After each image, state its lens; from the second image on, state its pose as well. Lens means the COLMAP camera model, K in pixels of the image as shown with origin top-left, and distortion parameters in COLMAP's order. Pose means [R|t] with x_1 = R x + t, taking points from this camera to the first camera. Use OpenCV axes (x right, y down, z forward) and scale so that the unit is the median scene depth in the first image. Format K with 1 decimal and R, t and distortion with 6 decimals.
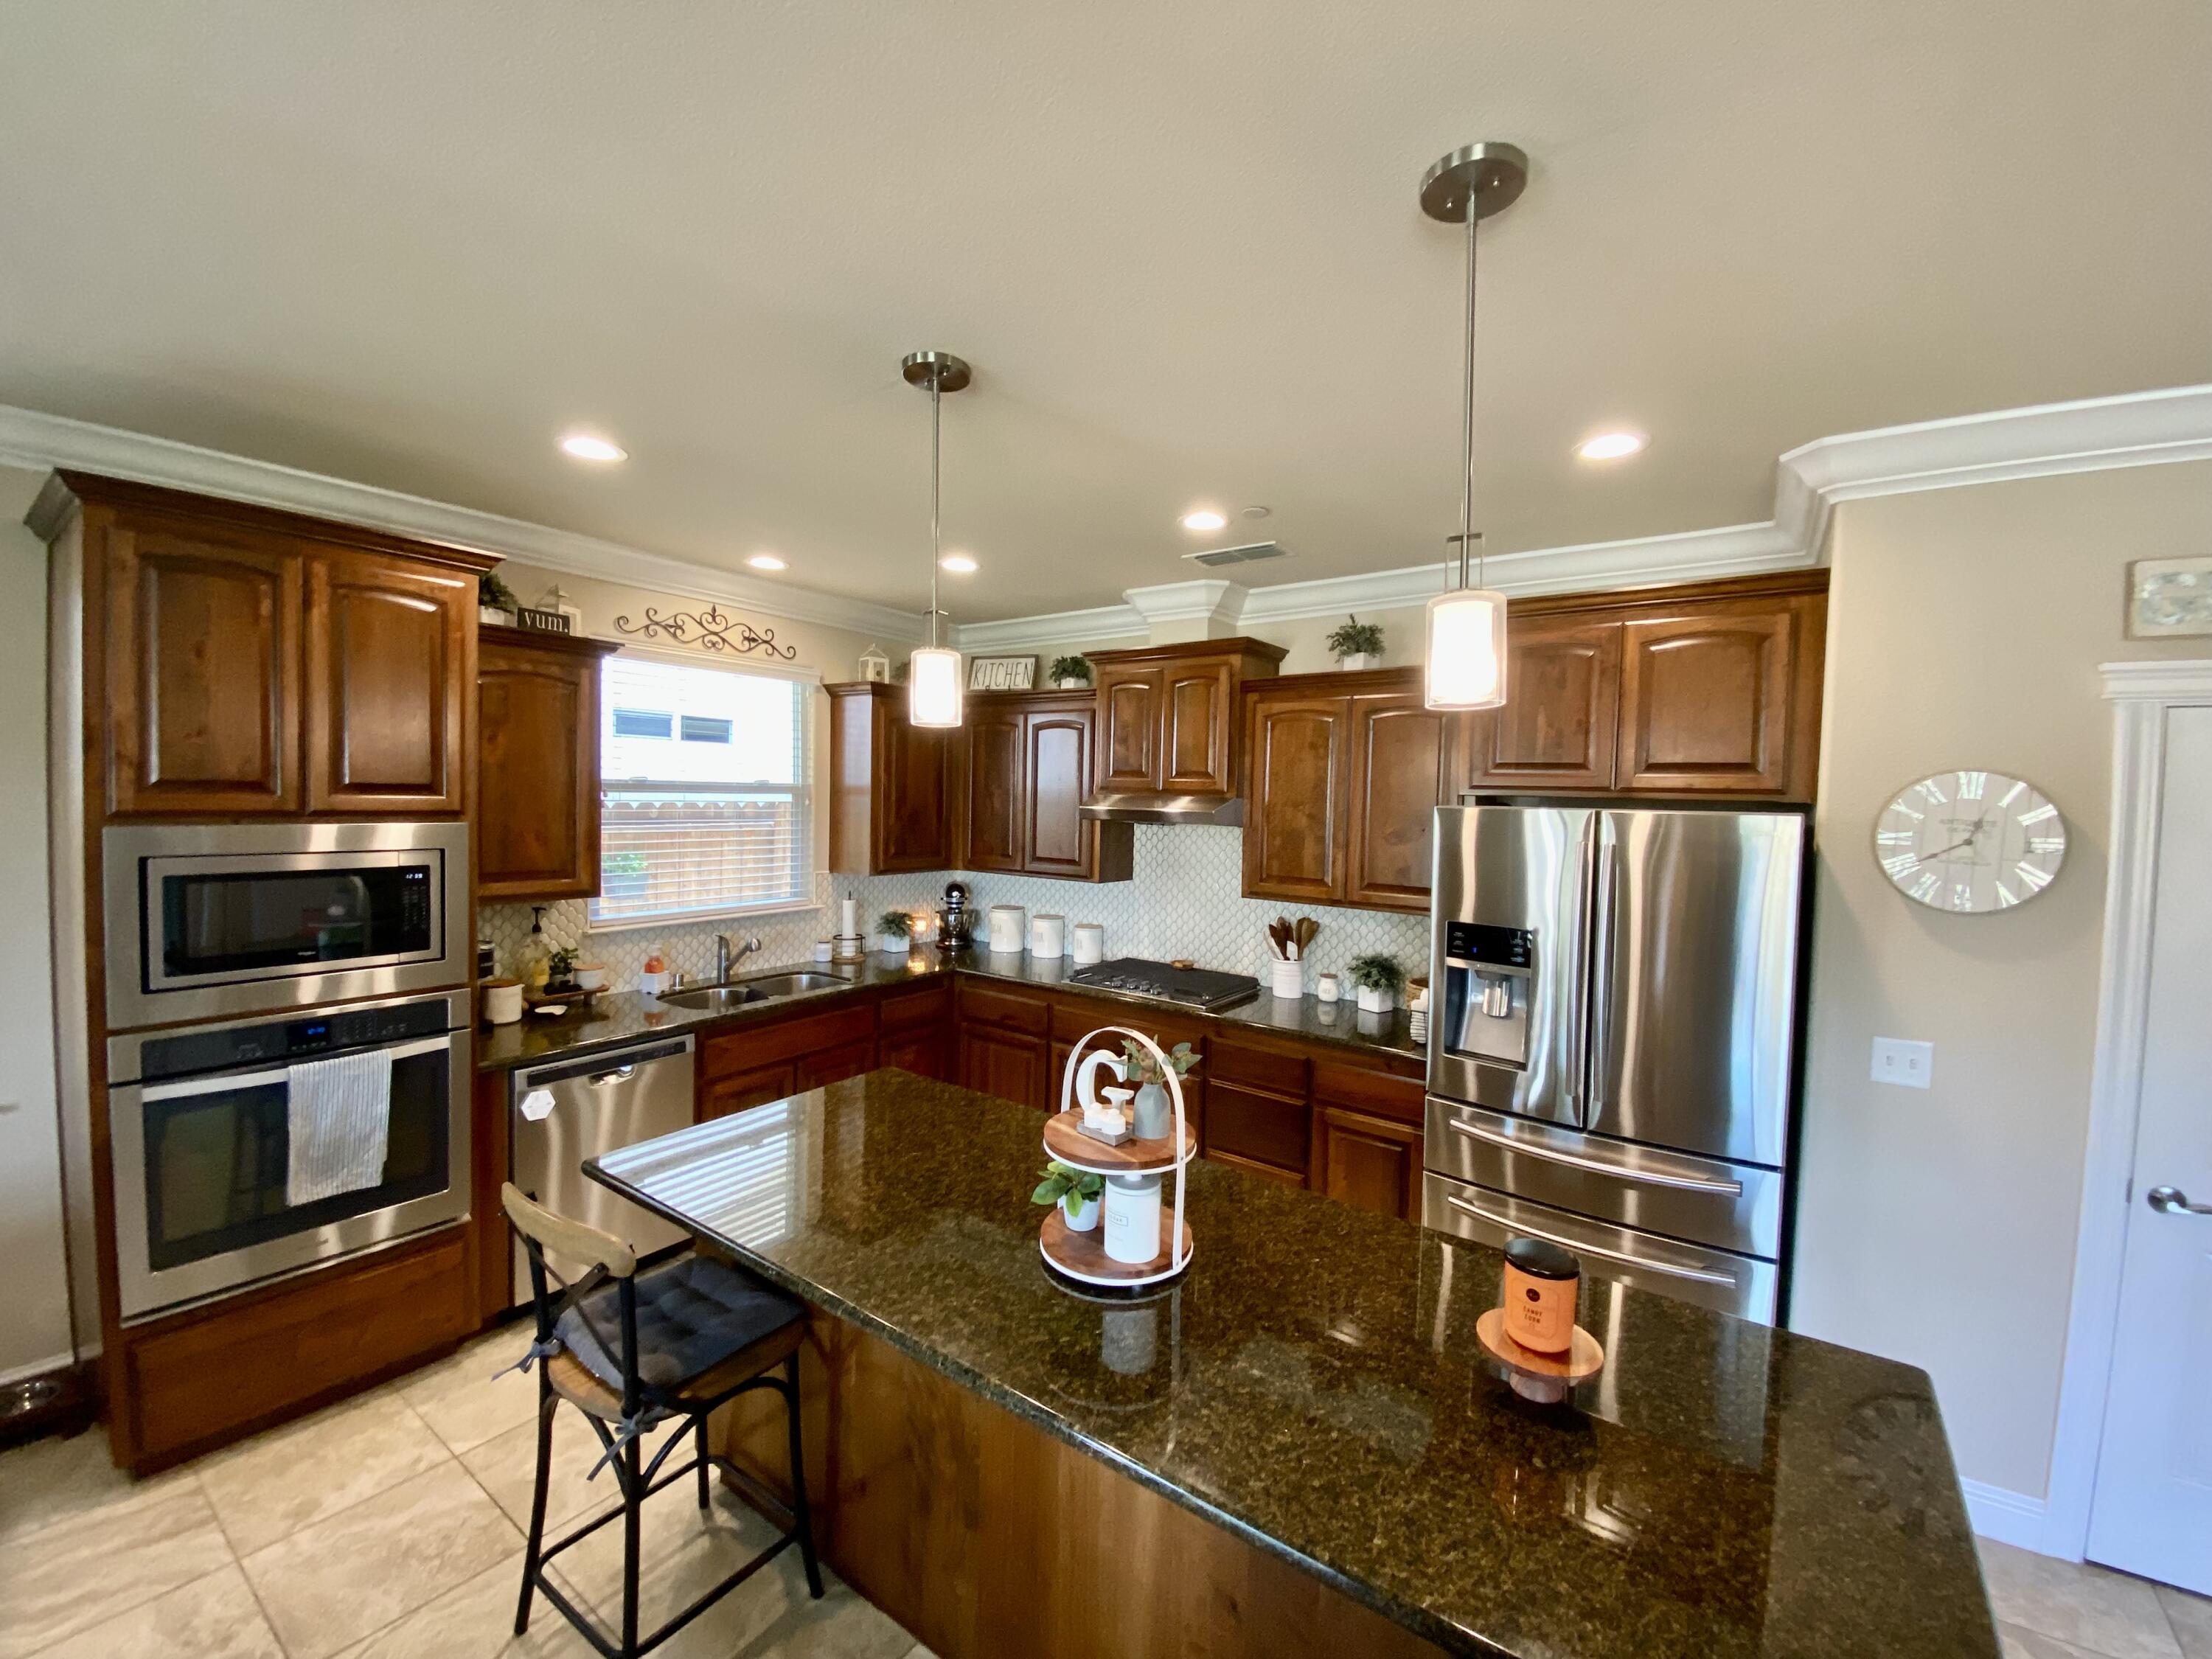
lens RADIAL K [[901.3, 0, 1102.8], [0, 901.3, 828.7], [0, 0, 1]] dist [0.016310, -0.018188]
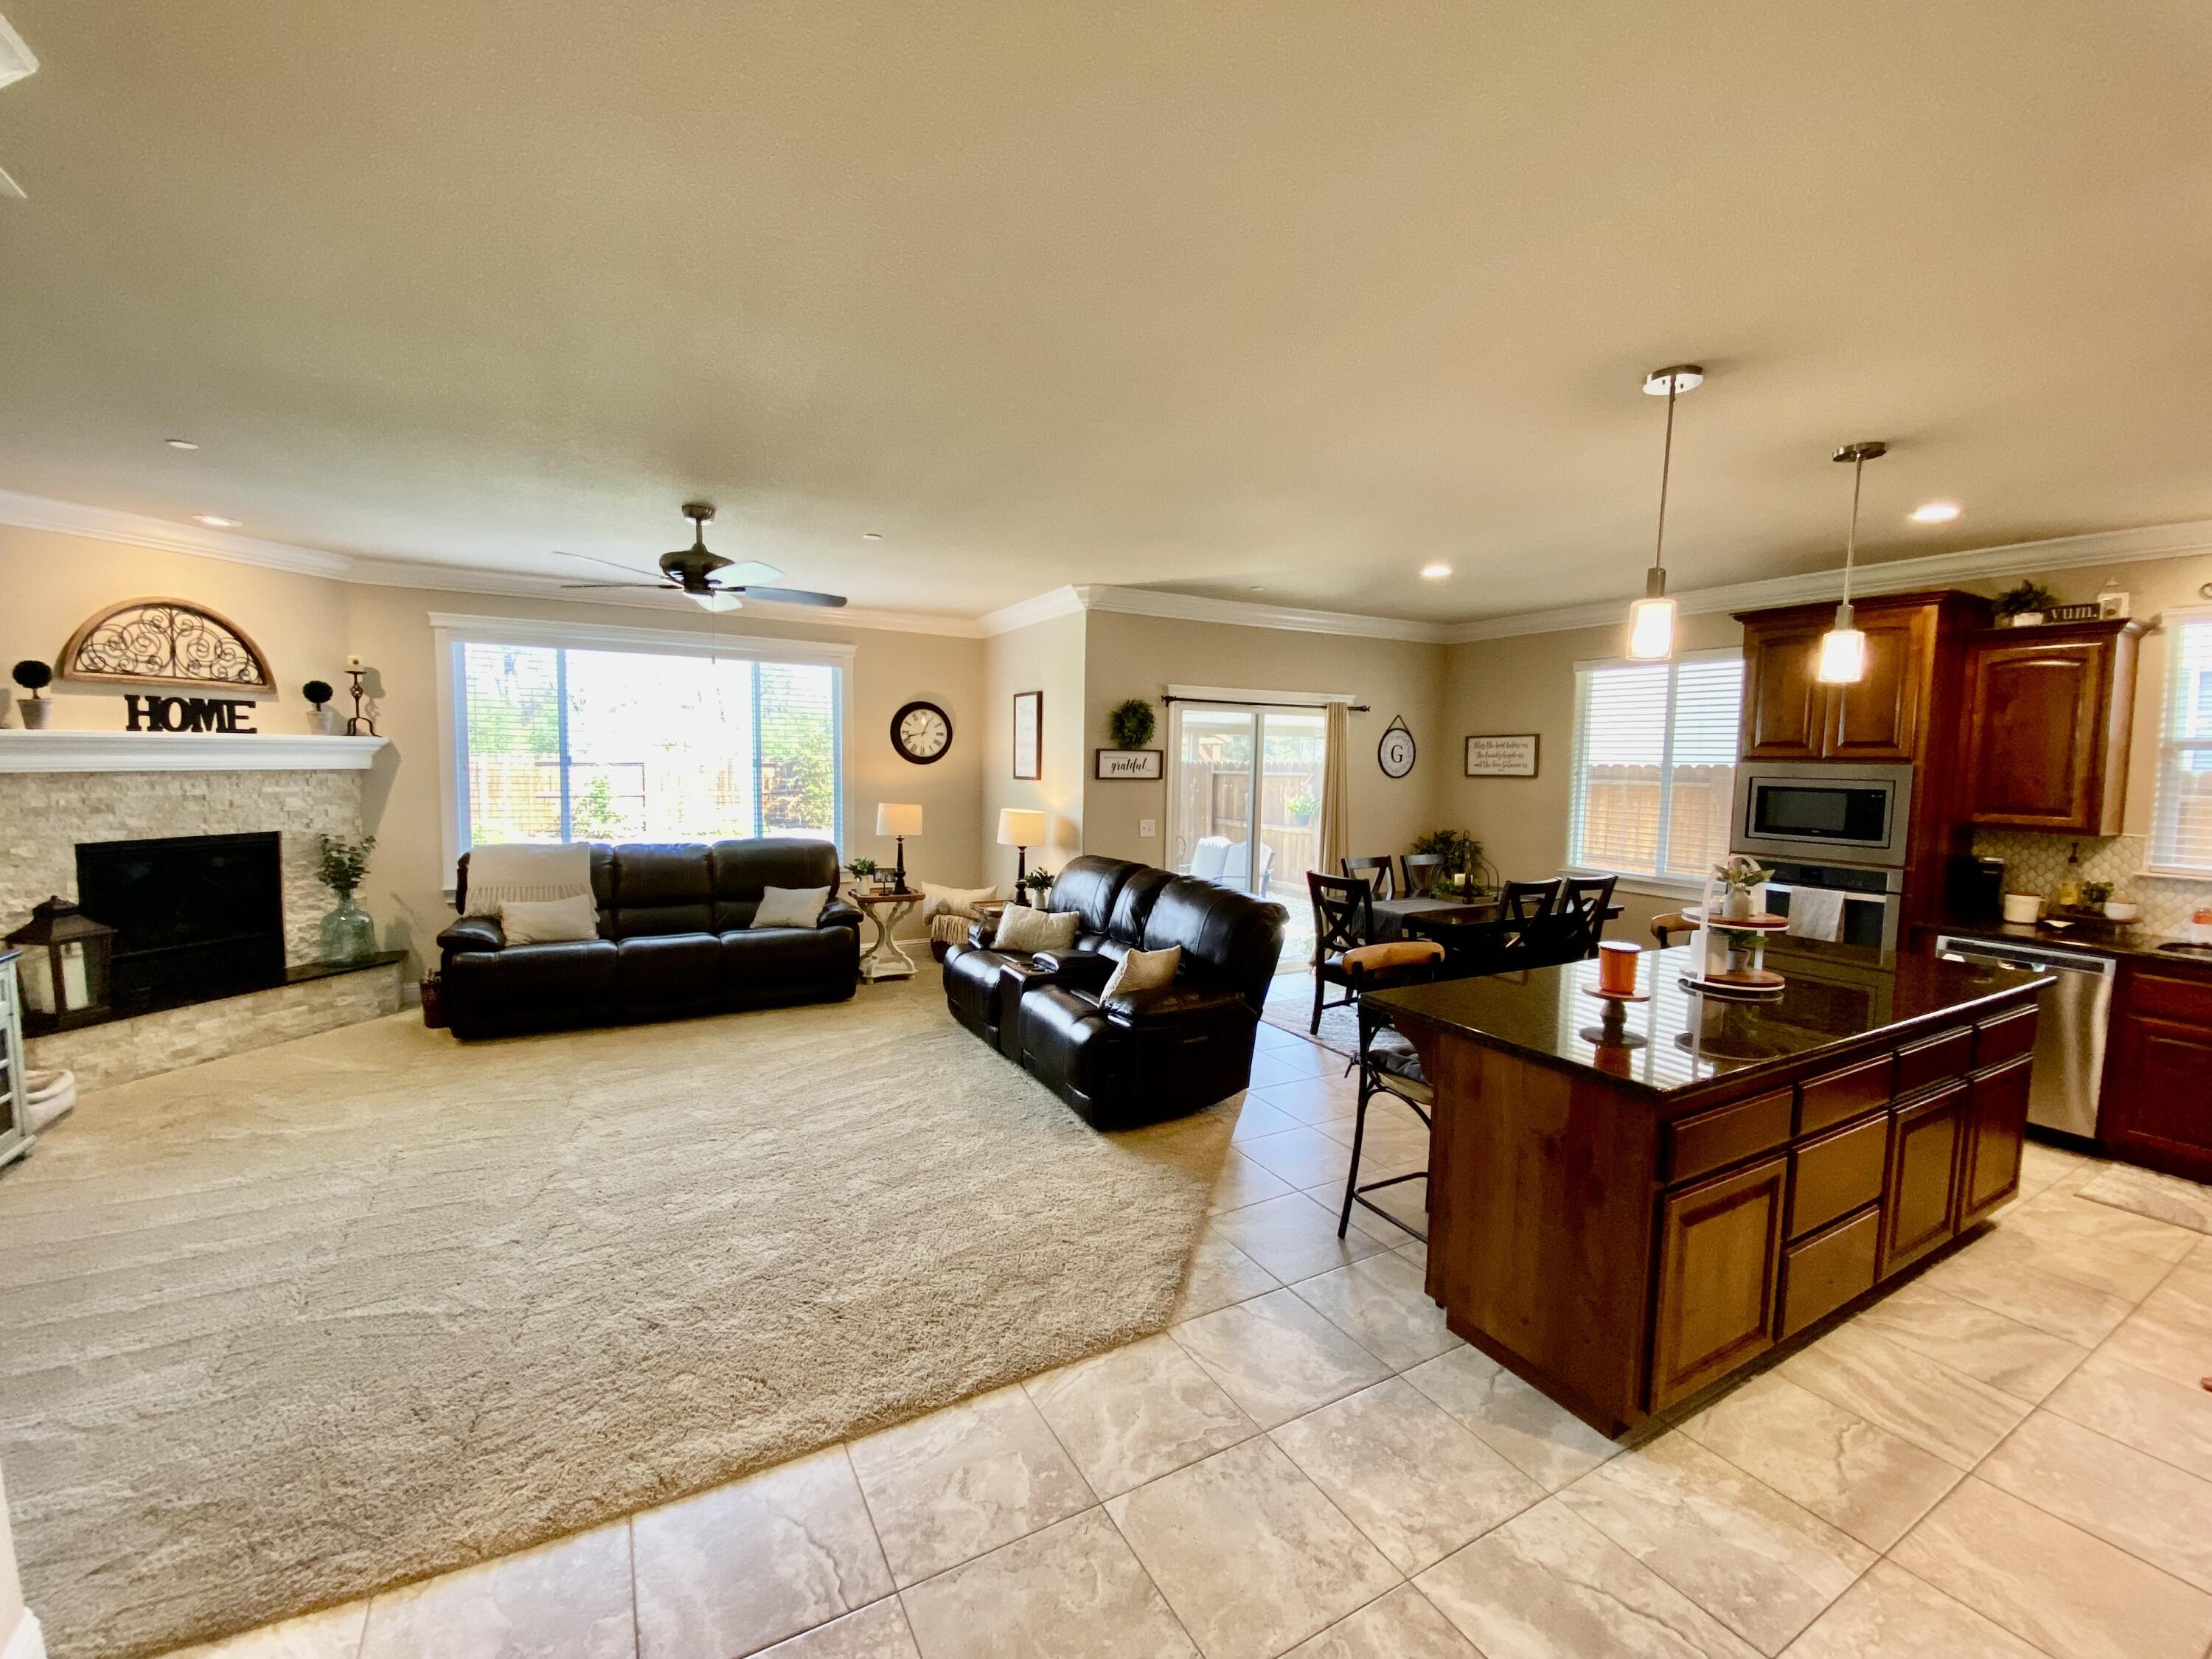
lens RADIAL K [[889.8, 0, 1106.7], [0, 889.8, 824.3], [0, 0, 1]] dist [0.053034, -0.037910]
pose [[-0.425439, 0.034394, -0.904333, 1.107529], [-0.061675, 0.995852, 0.066890, 0.064379], [0.902883, 0.084232, -0.421553, 0.335489]]
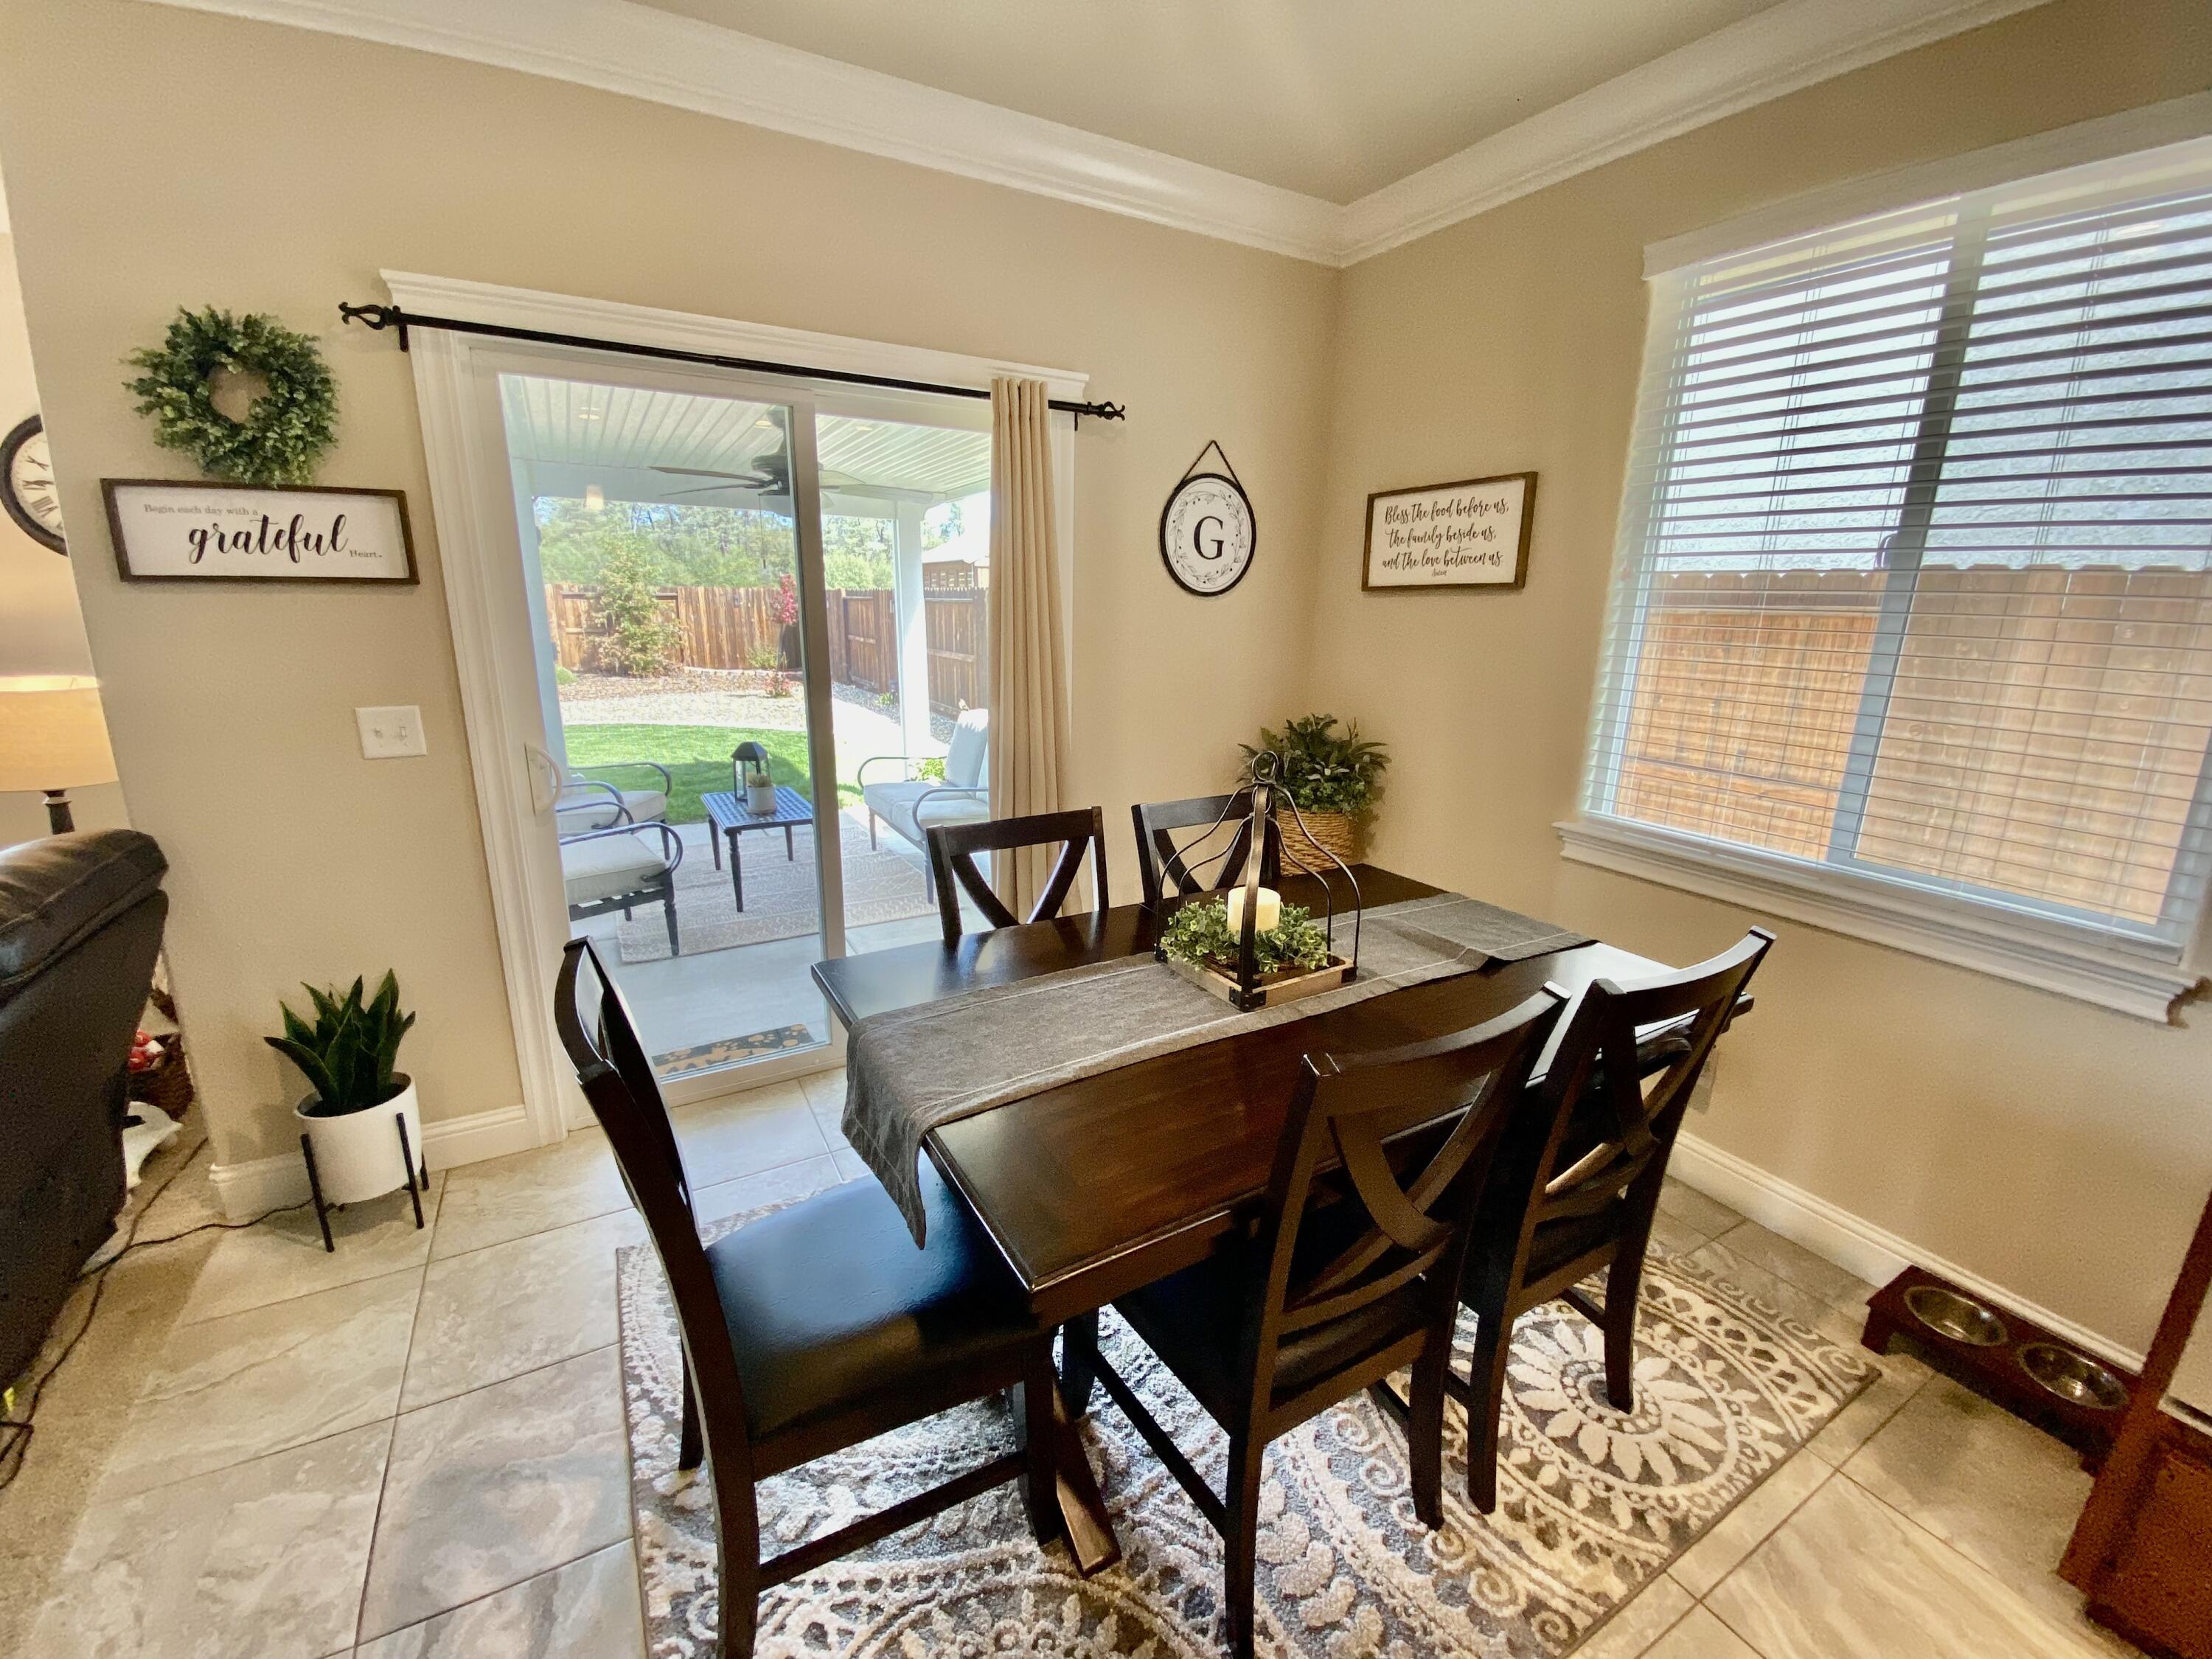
lens RADIAL K [[901.3, 0, 1102.8], [0, 901.3, 828.7], [0, 0, 1]] dist [0.016310, -0.018188]
pose [[-0.420672, 0.193240, -0.886394, -0.263864], [-0.063064, 0.968459, 0.241060, 0.071977], [0.905018, 0.157306, -0.395217, 0.363455]]
